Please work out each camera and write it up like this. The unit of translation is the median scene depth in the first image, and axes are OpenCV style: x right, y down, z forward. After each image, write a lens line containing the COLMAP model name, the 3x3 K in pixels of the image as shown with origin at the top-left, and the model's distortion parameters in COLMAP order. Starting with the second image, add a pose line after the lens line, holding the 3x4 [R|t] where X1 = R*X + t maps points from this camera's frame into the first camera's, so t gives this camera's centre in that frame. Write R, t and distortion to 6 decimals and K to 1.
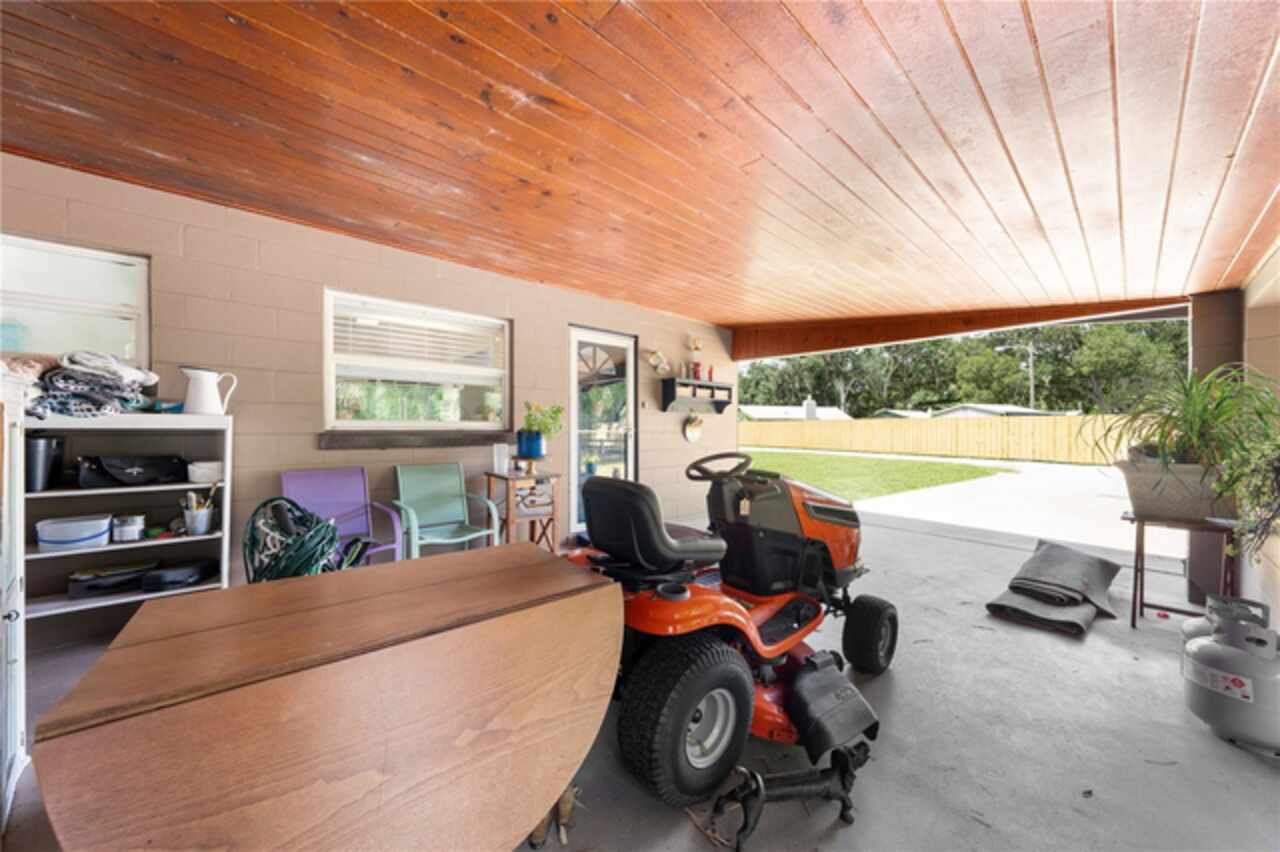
lens RADIAL K [[430.9, 0, 642.1], [0, 430.9, 419.7], [0, 0, 1]] dist [-0.000188, 0.000004]
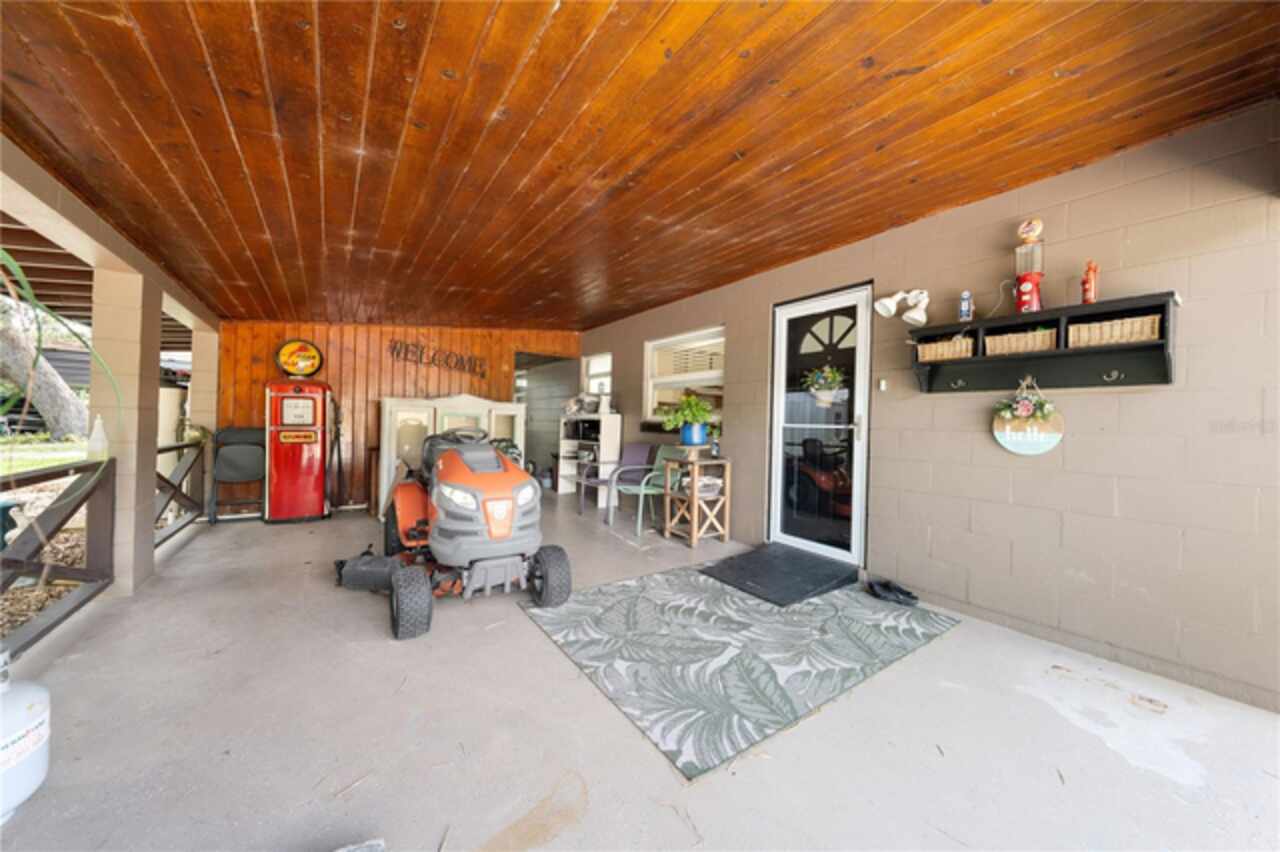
lens RADIAL K [[430.9, 0, 642.1], [0, 430.9, 419.7], [0, 0, 1]] dist [-0.000188, 0.000004]
pose [[-0.095390, -0.014700, -0.995331, 0.733338], [0.001328, 0.999888, -0.014895, 0.029239], [0.995439, -0.002743, -0.095359, 0.797737]]
